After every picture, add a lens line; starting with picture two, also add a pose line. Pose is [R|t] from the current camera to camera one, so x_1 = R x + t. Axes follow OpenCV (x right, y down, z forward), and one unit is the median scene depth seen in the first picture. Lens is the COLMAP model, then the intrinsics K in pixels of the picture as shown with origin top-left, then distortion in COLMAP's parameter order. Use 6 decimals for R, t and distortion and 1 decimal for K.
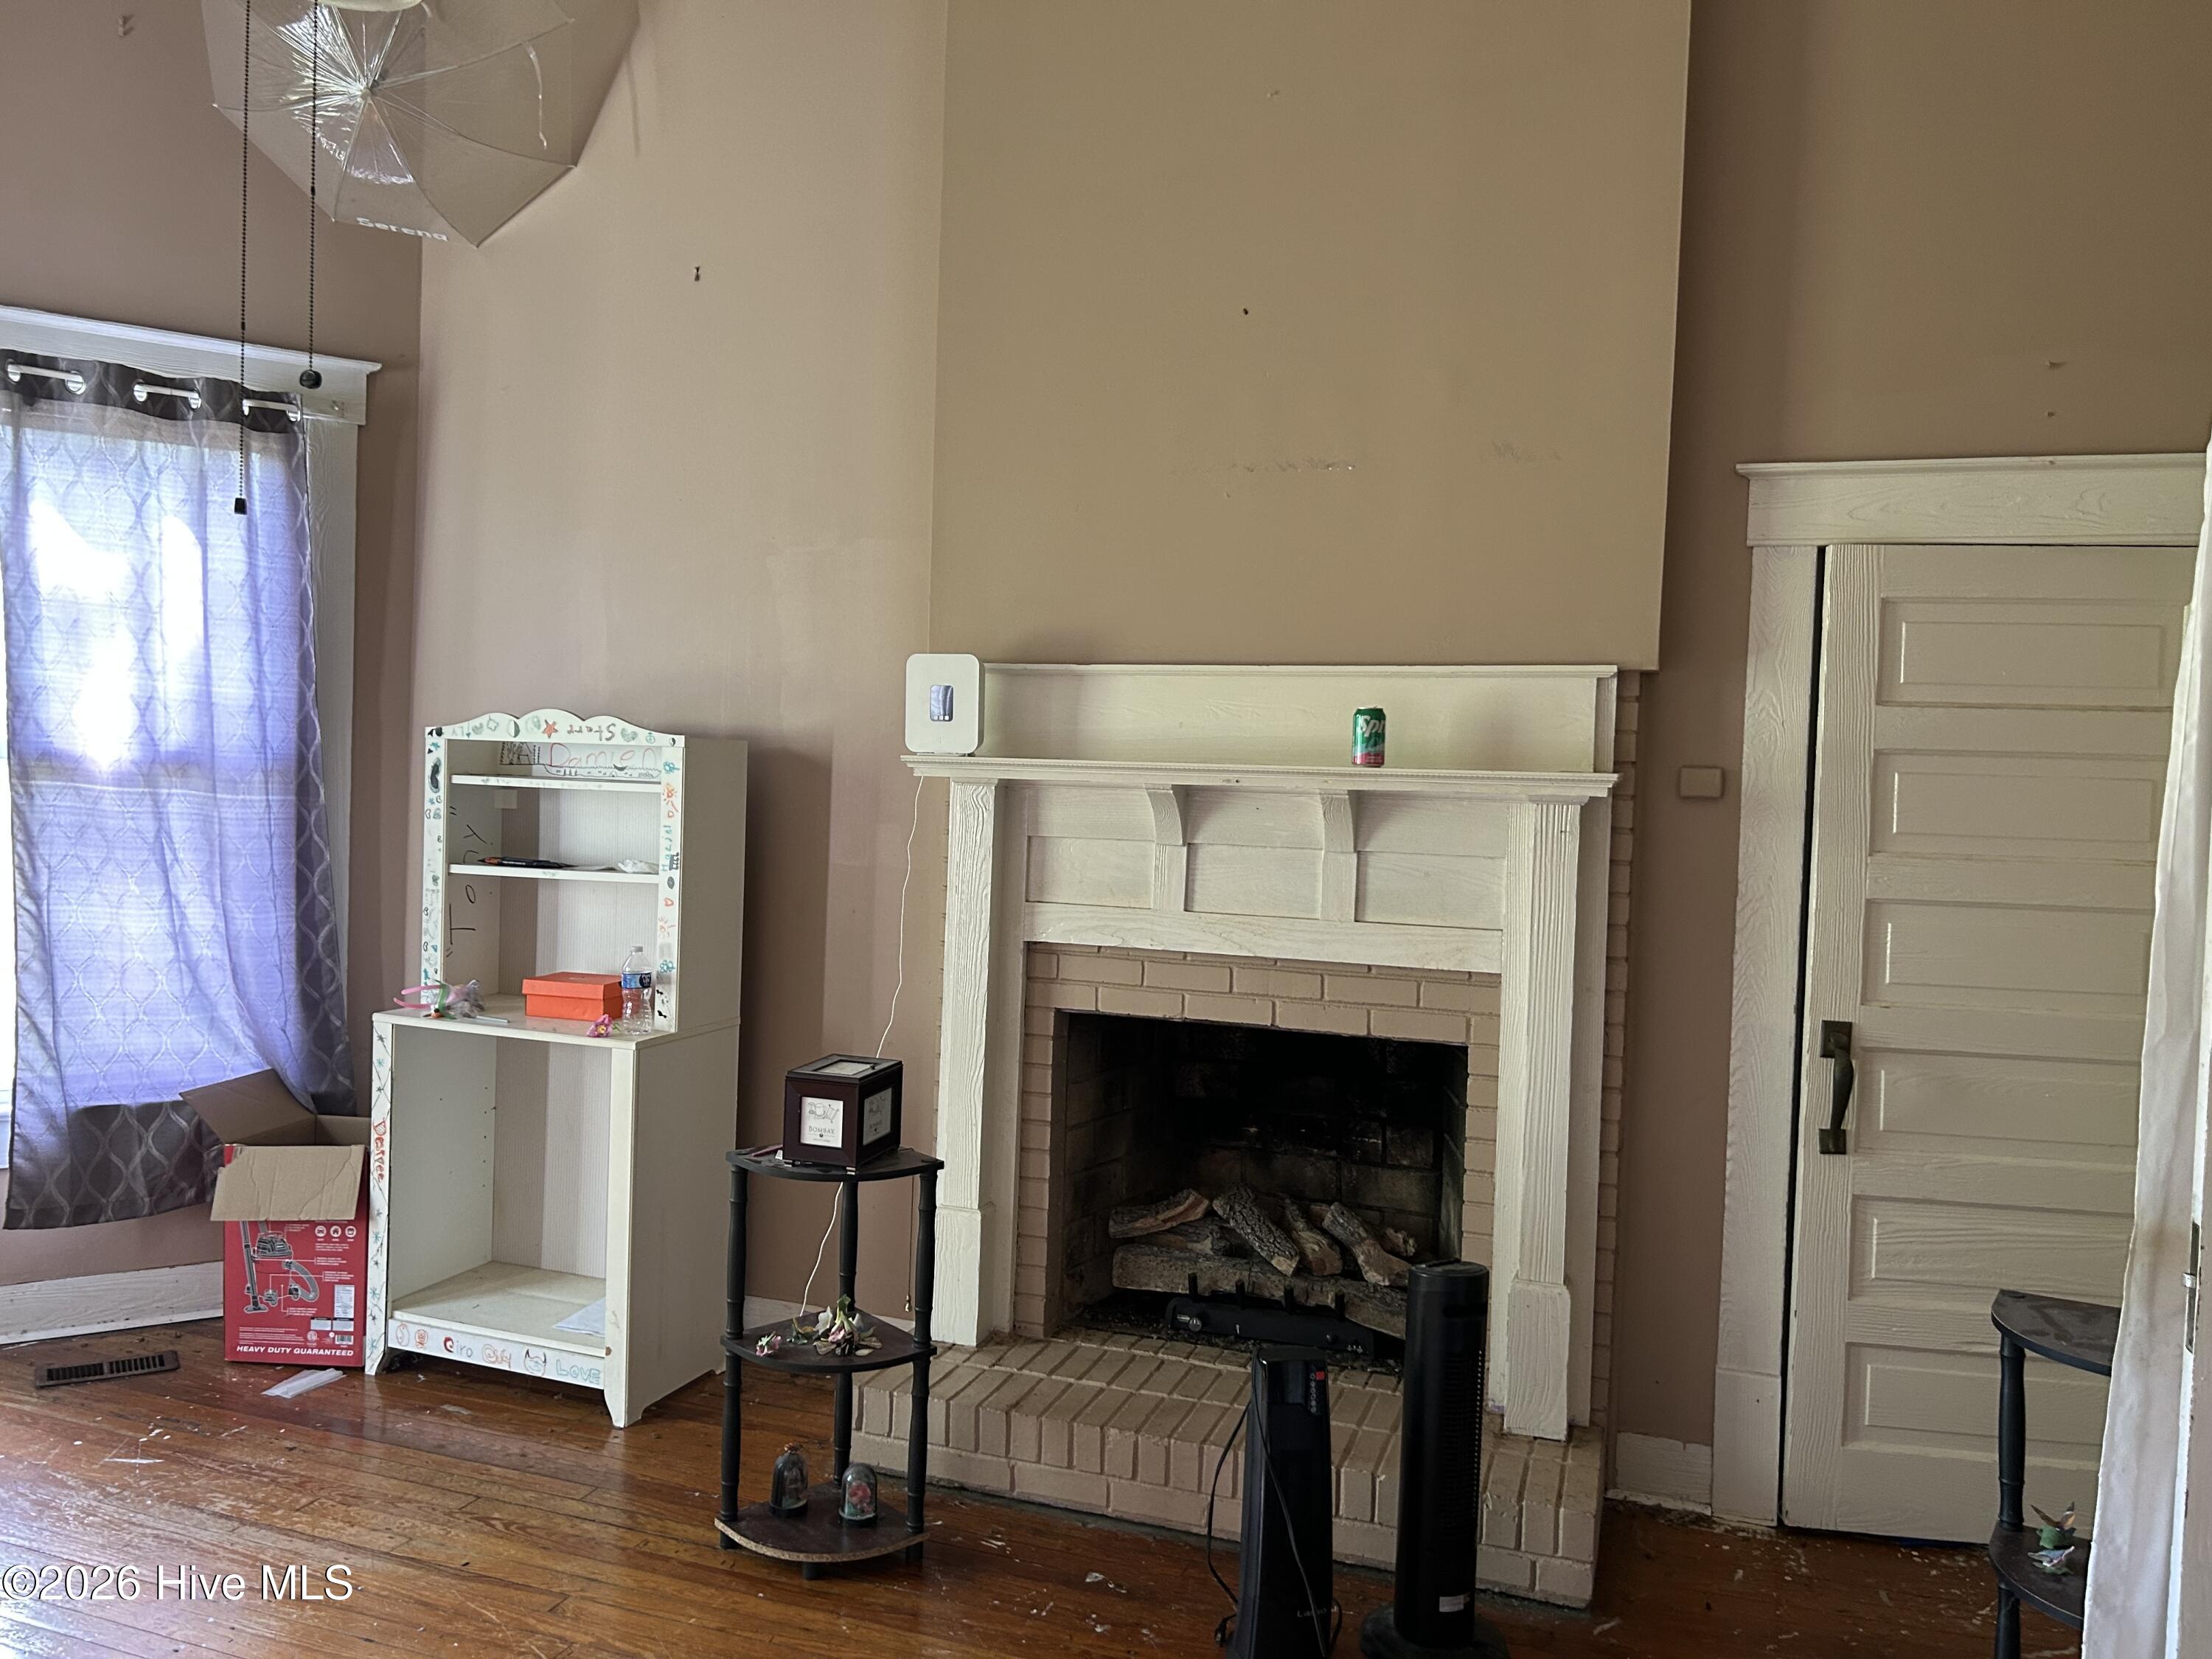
lens RADIAL K [[1664.4, 0, 1114.2], [0, 1664.4, 827.4], [0, 0, 1]] dist [0.043718, -0.029174]
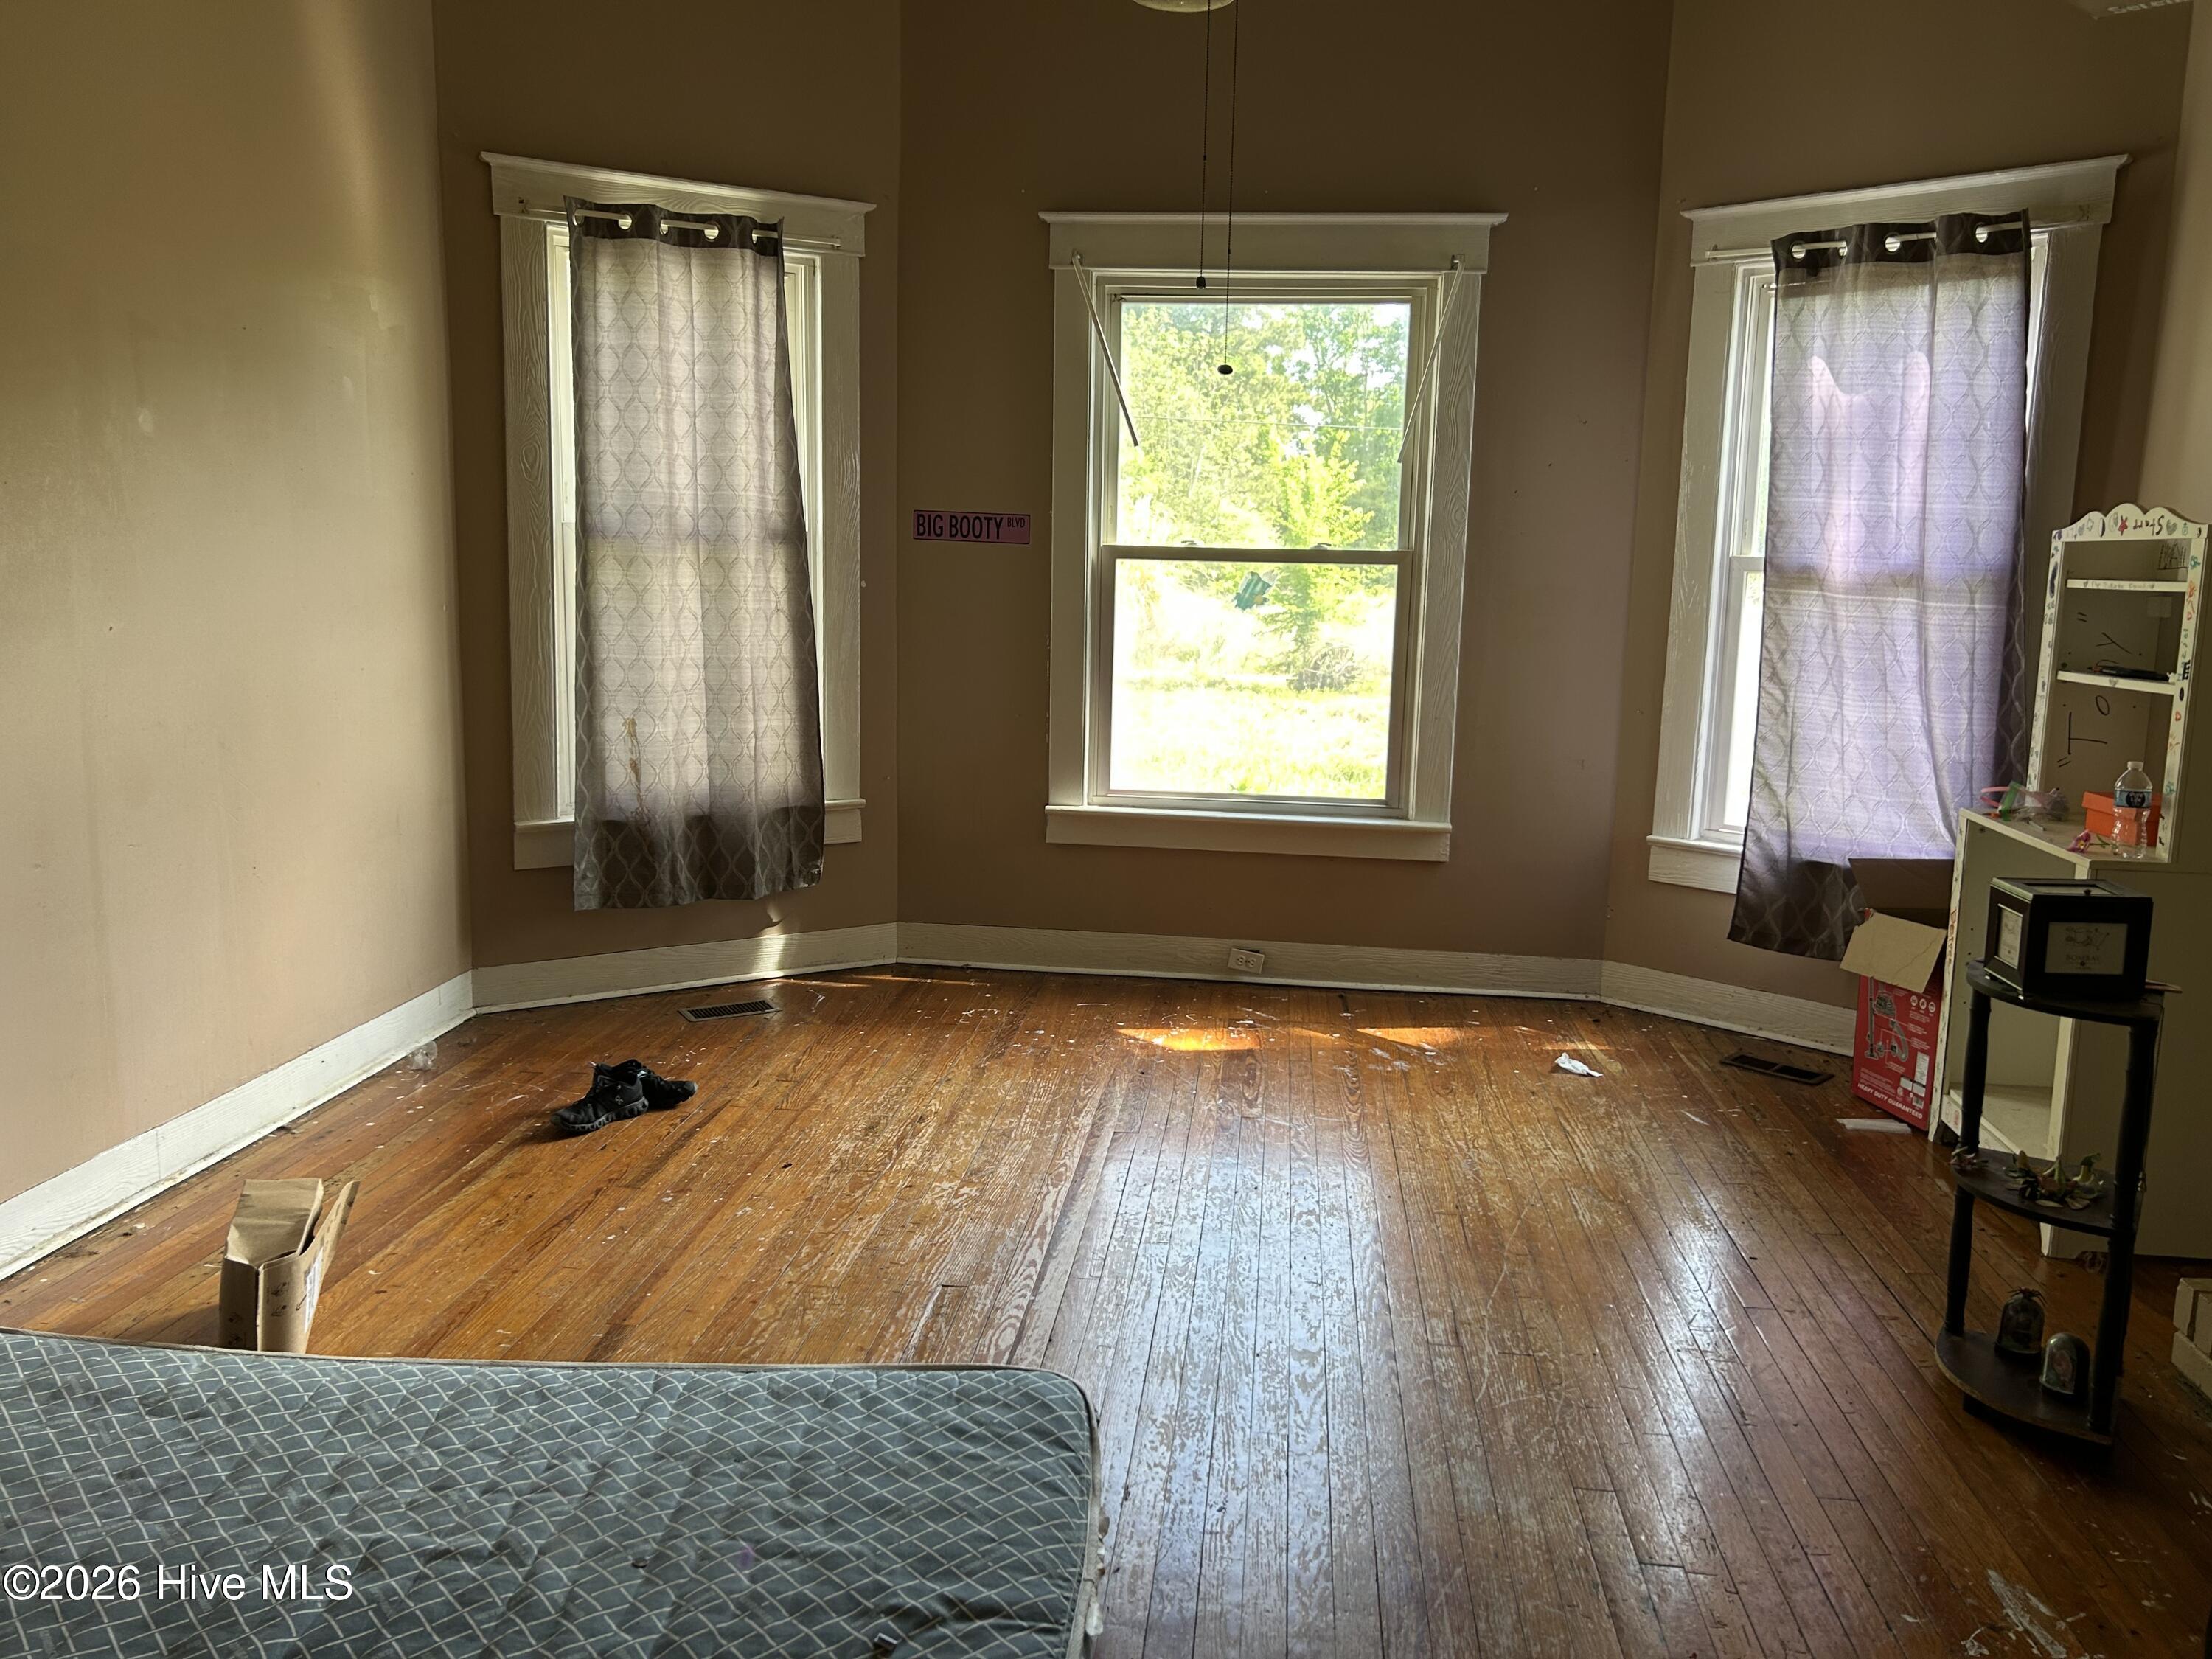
lens RADIAL K [[1664.4, 0, 1117.7], [0, 1664.4, 823.3], [0, 0, 1]] dist [0.043718, -0.029174]
pose [[0.247571, 0.125914, -0.960653, 0.434503], [-0.049427, 0.991870, 0.117267, 0.022363], [0.967608, 0.018450, 0.251781, 0.216950]]
